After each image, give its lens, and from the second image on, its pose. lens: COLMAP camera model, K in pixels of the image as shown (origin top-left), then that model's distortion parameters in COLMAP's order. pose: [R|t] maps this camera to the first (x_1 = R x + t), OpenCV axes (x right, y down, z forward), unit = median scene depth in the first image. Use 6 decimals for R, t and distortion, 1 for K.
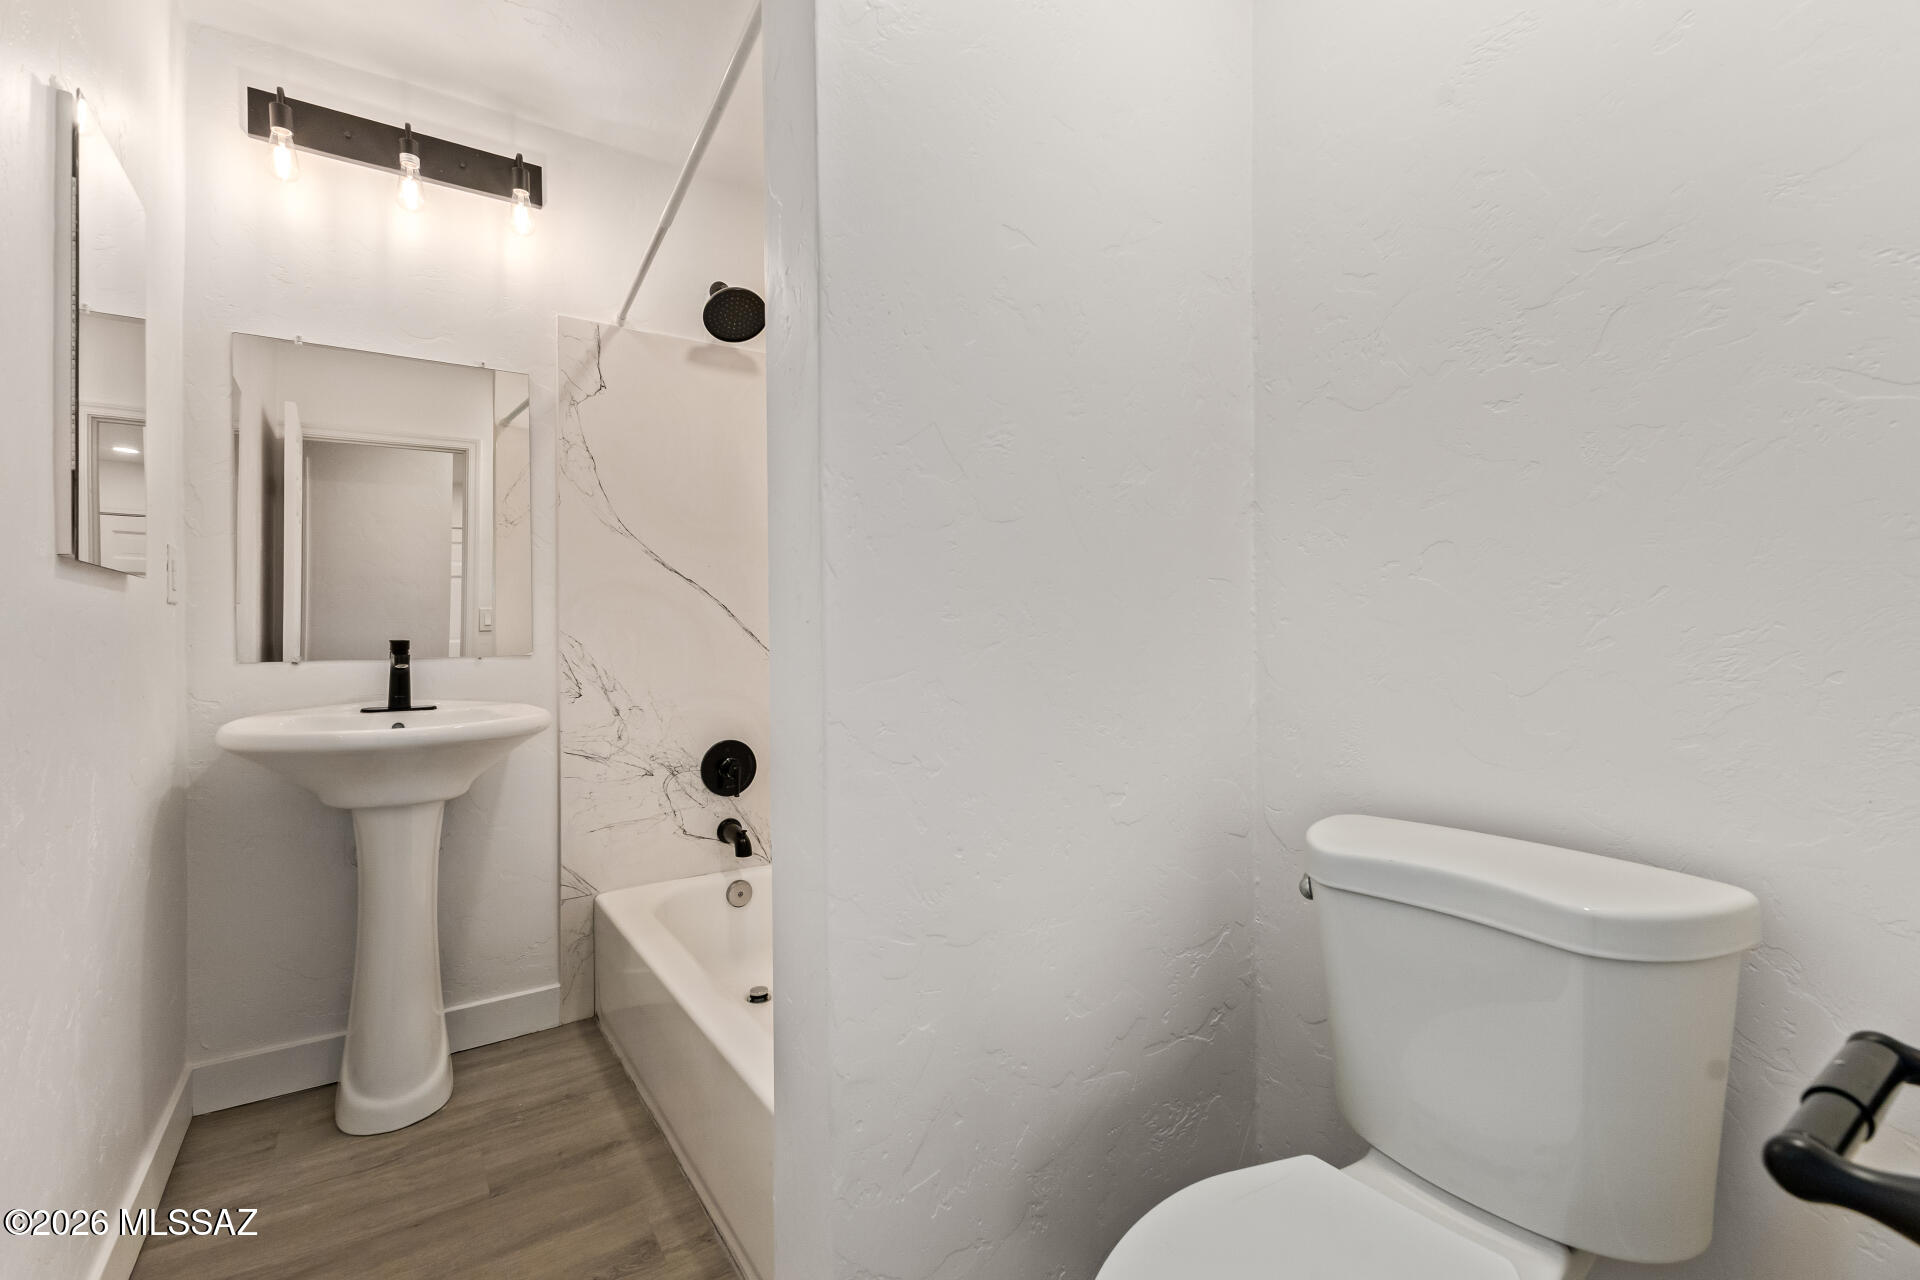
lens RADIAL K [[838.7, 0, 947.6], [0, 838.7, 623.7], [0, 0, 1]] dist [0.006612, -0.000649]
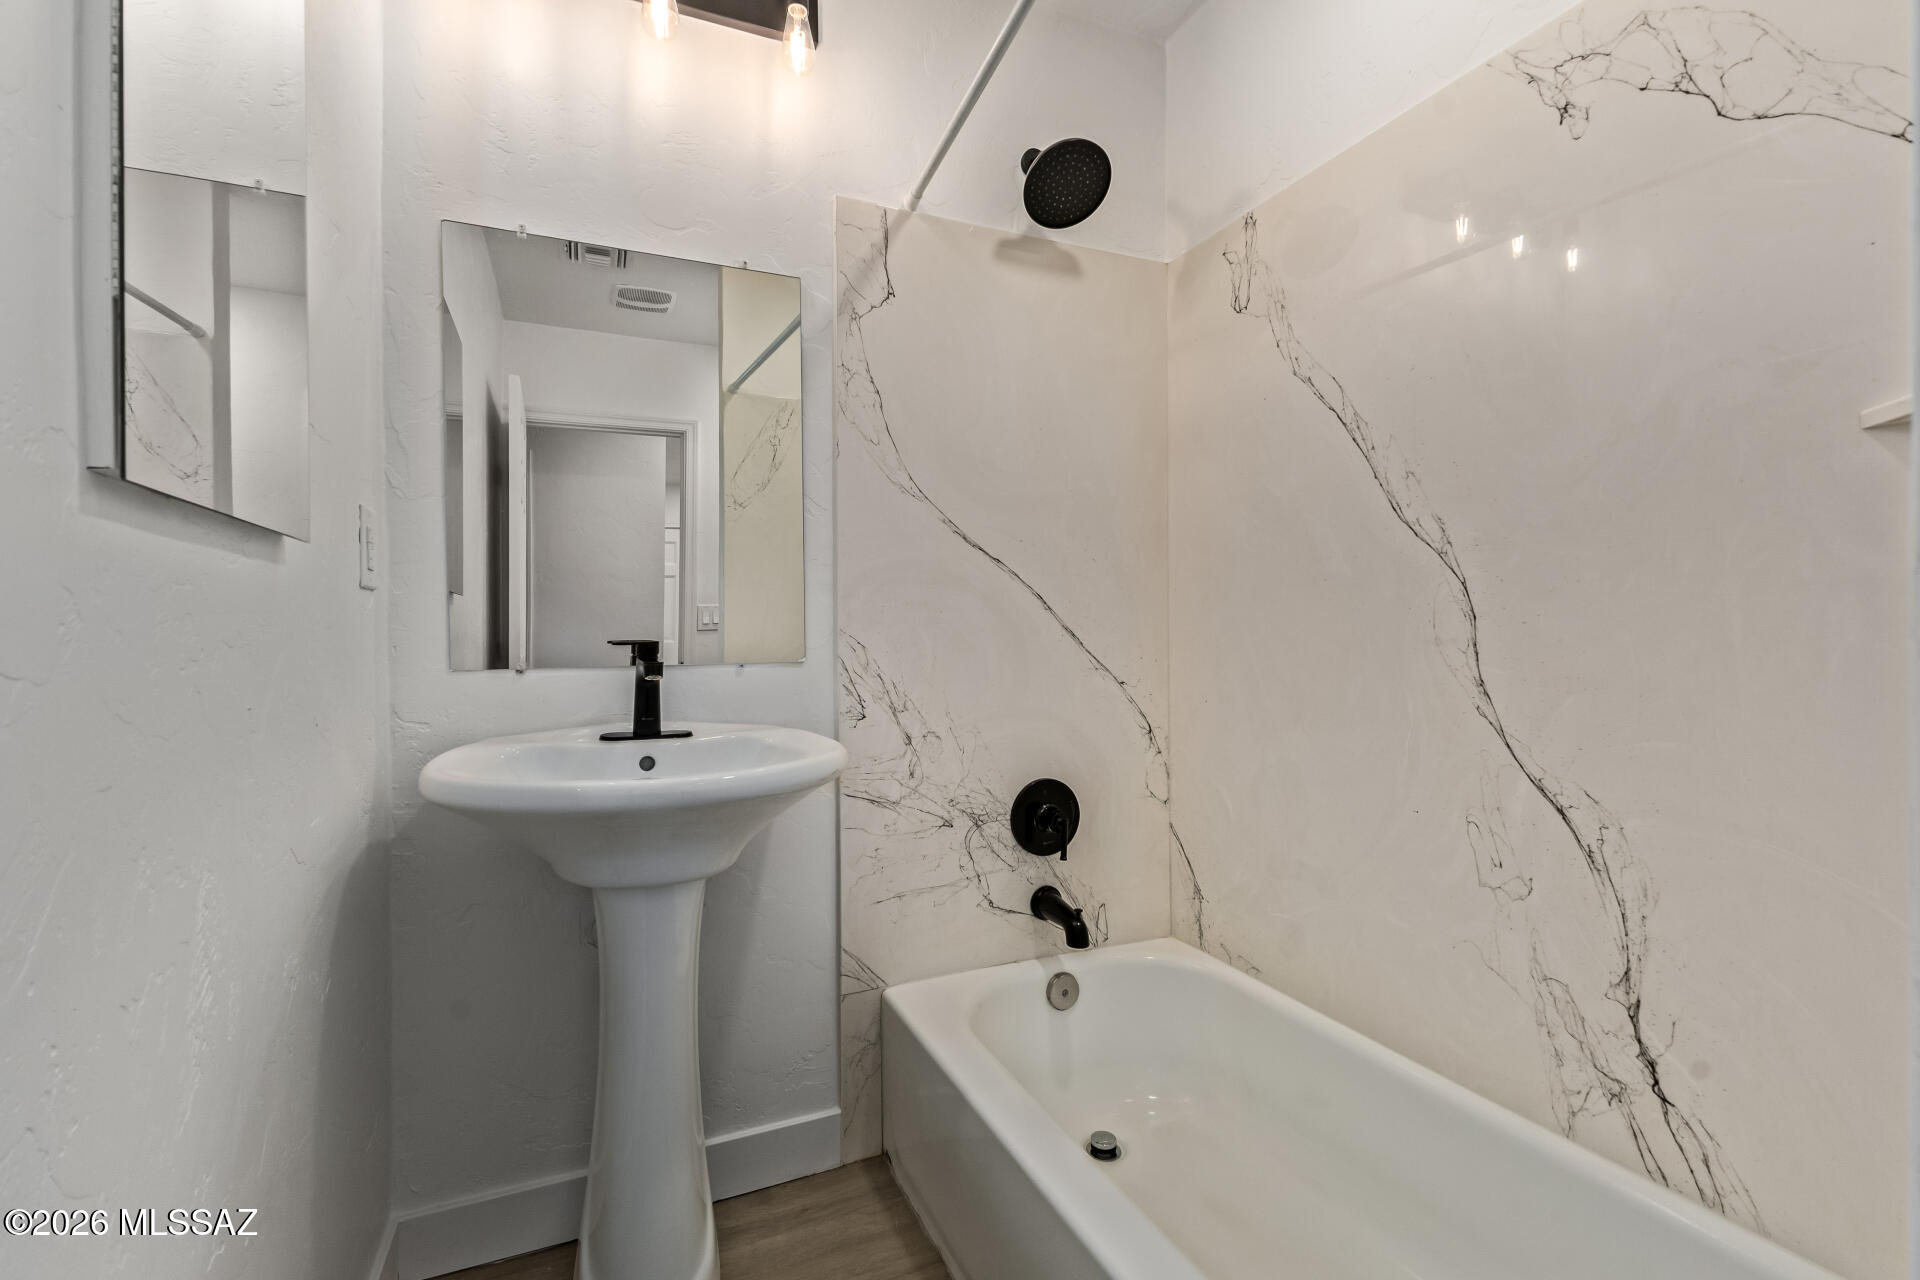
lens RADIAL K [[845.6, 0, 953.1], [0, 845.6, 632.0], [0, 0, 1]] dist [0.003767, 0.000285]
pose [[0.982540, 0.002290, -0.186037, -0.223718], [-0.000479, 0.999952, 0.009778, 0.004010], [0.186050, -0.009518, 0.982494, 0.290170]]
